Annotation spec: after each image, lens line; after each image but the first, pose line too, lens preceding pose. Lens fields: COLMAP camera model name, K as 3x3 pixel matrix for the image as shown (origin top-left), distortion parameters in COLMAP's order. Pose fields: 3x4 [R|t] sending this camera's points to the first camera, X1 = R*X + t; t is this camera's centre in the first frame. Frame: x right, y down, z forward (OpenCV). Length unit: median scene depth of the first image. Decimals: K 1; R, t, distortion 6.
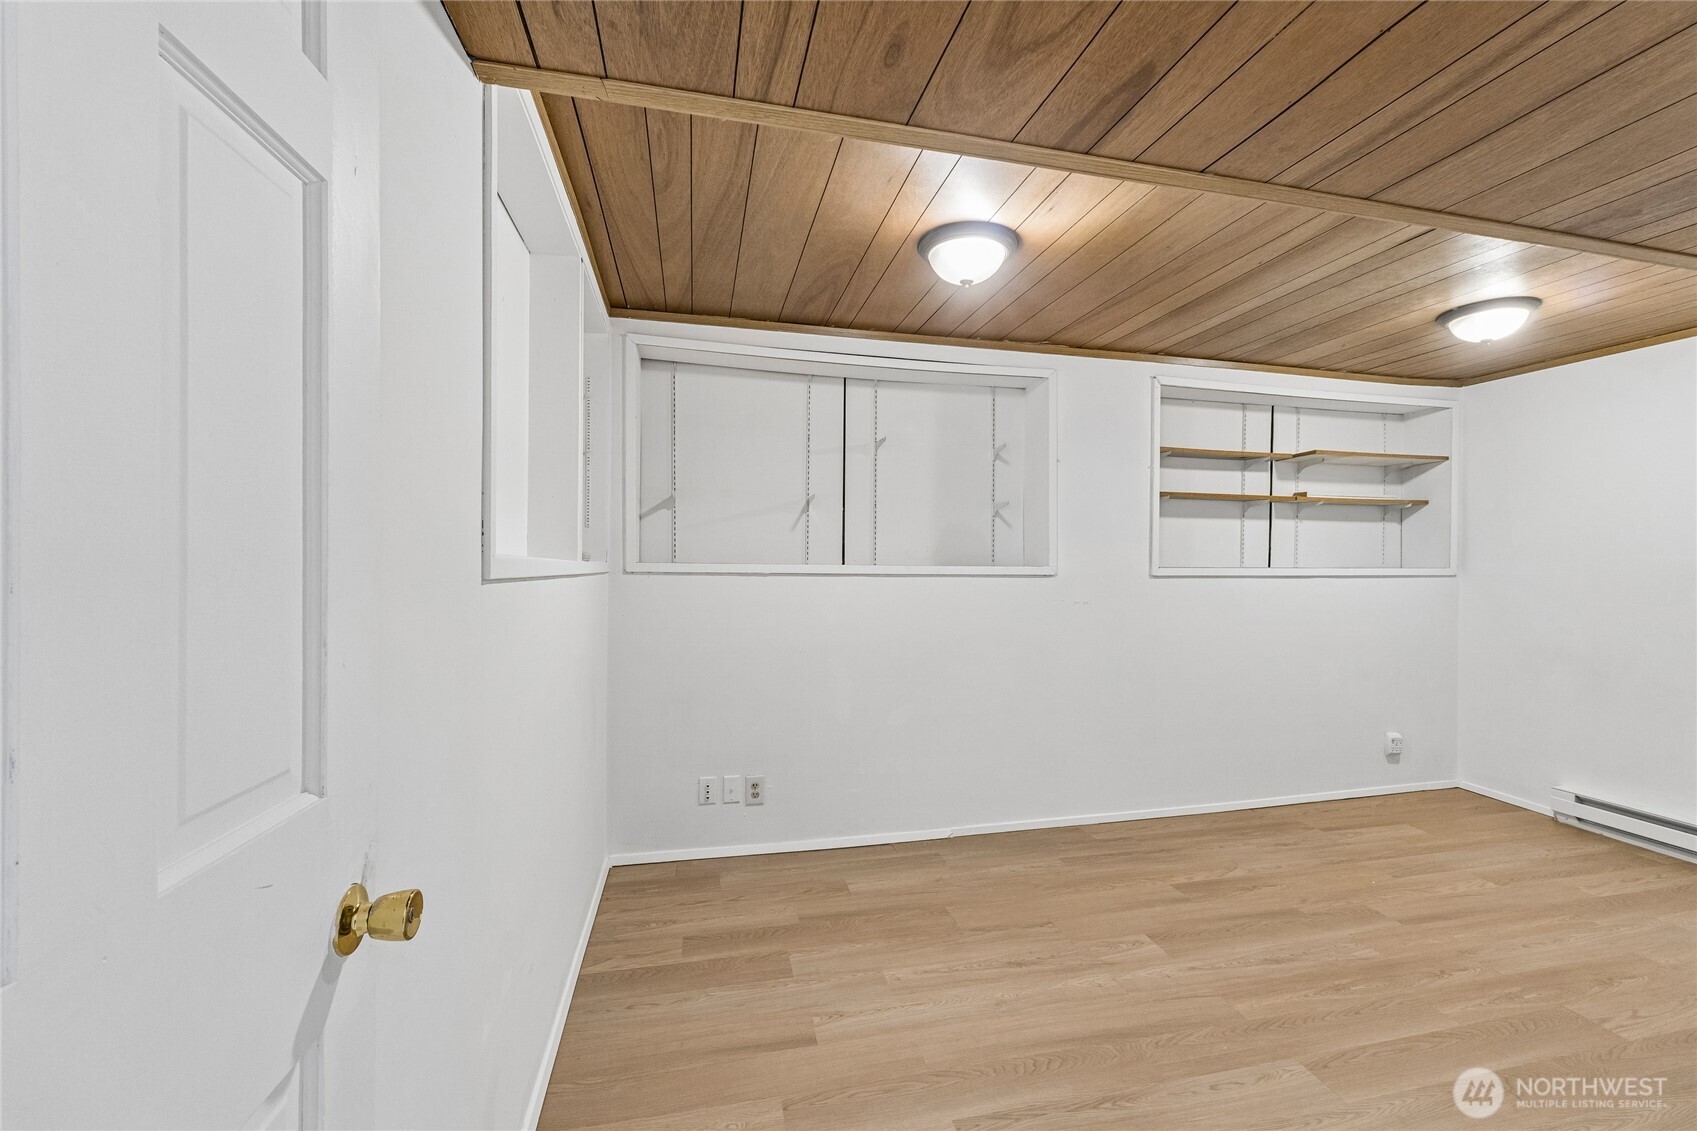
lens RADIAL K [[708.9, 0, 848.6], [0, 708.9, 563.0], [0, 0, 1]] dist [-0.006500, -0.000235]
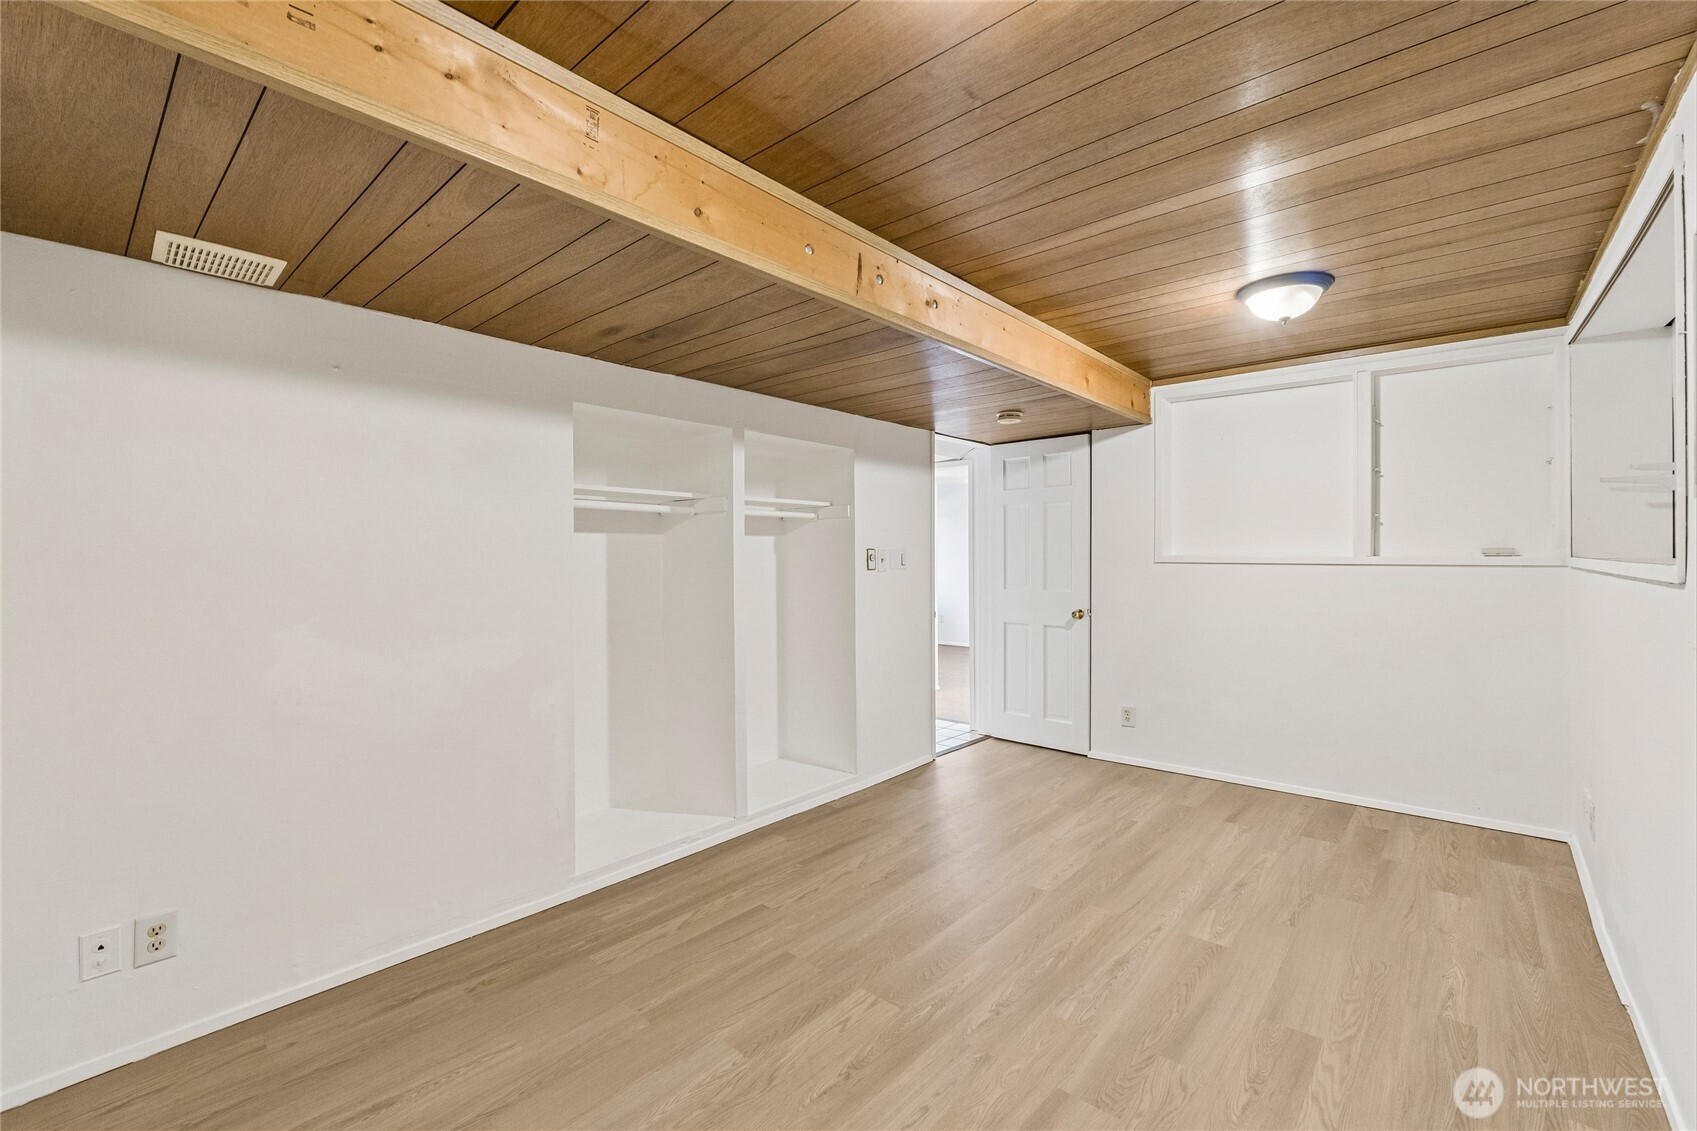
lens RADIAL K [[708.9, 0, 852.9], [0, 708.9, 560.2], [0, 0, 1]] dist [-0.006500, -0.000235]
pose [[-0.809152, 0.000970, -0.587599, 1.505767], [-0.002421, 0.999985, 0.004984, 0.002732], [0.587595, 0.005456, -0.809137, 1.600509]]
